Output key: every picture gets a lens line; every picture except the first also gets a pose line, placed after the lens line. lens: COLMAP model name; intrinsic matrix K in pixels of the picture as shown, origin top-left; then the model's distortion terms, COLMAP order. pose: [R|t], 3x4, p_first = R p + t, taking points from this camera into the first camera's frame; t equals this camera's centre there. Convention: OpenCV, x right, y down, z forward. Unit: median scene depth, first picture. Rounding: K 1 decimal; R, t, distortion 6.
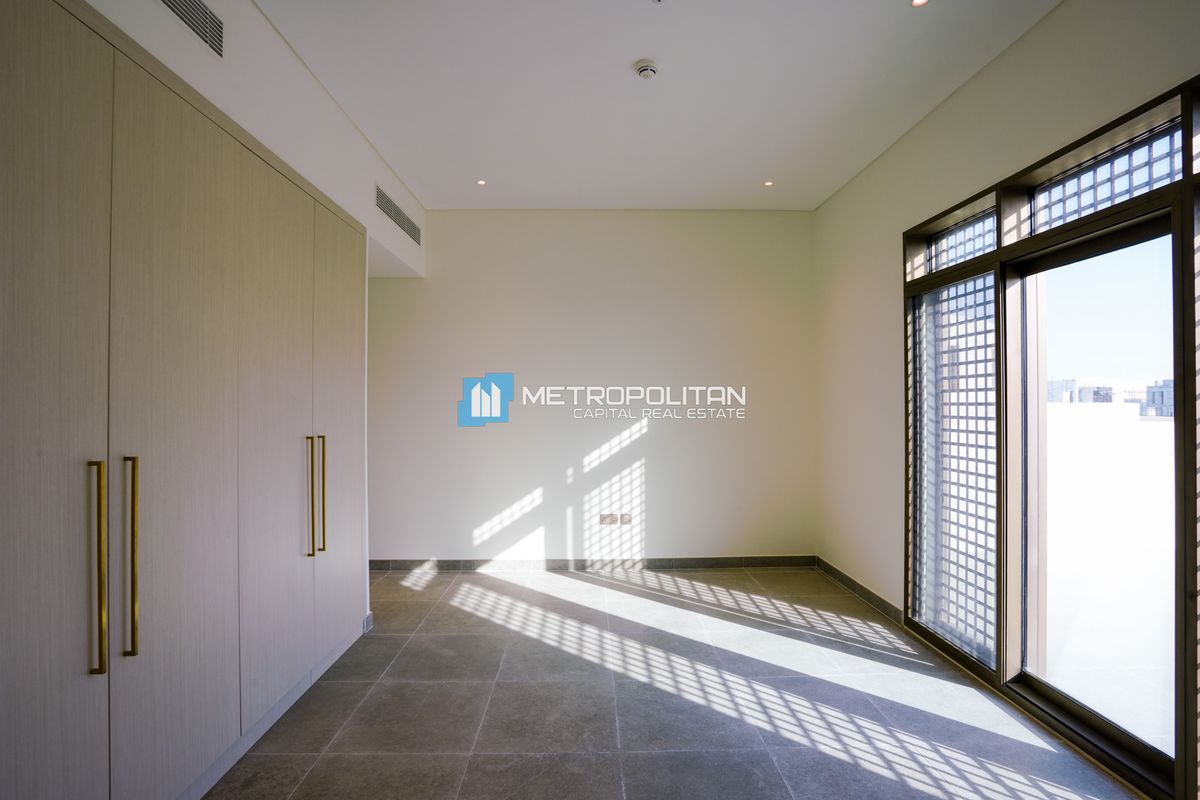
lens RADIAL K [[555.7, 0, 609.3], [0, 555.7, 404.8], [0, 0, 1]] dist [-0.001795, 0.000379]
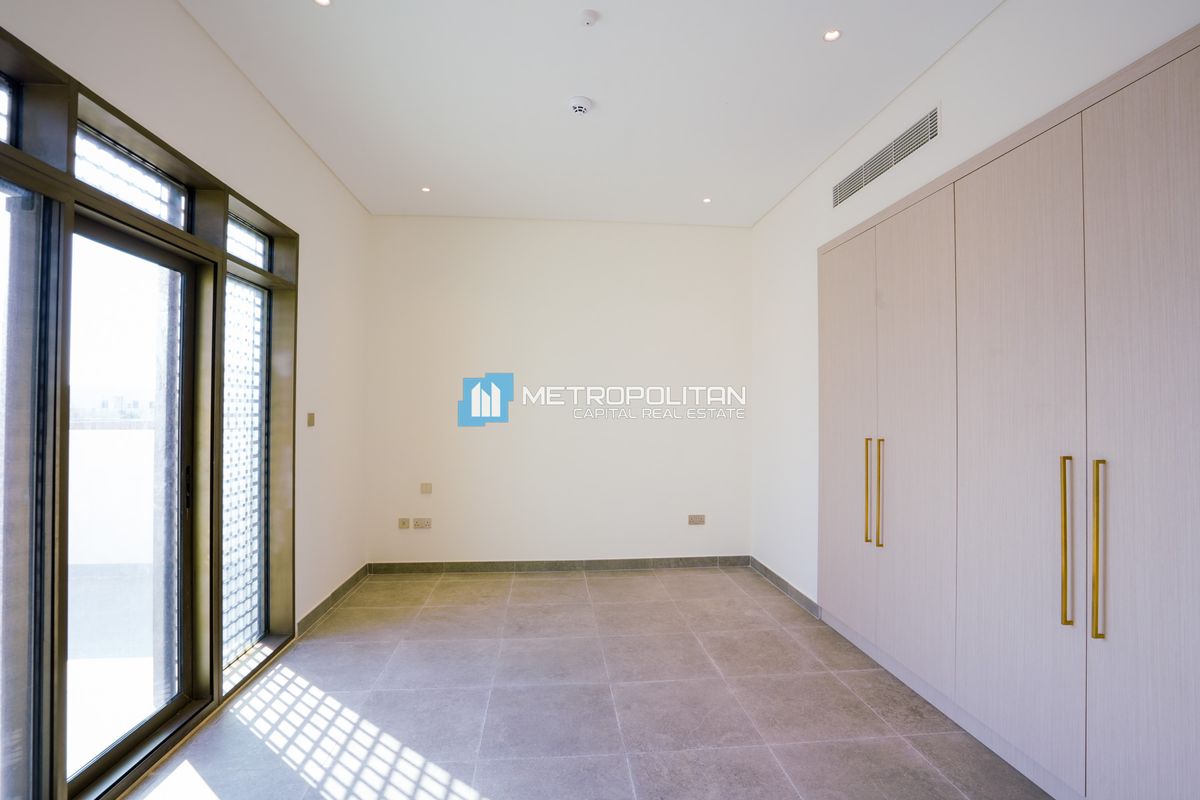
lens RADIAL K [[555.7, 0, 609.3], [0, 555.7, 404.8], [0, 0, 1]] dist [-0.001795, 0.000379]
pose [[-0.996920, -0.002185, -0.078396, 0.131354], [-0.001834, 0.999988, -0.004554, -0.005843], [0.078405, -0.004397, -0.996912, 2.034273]]
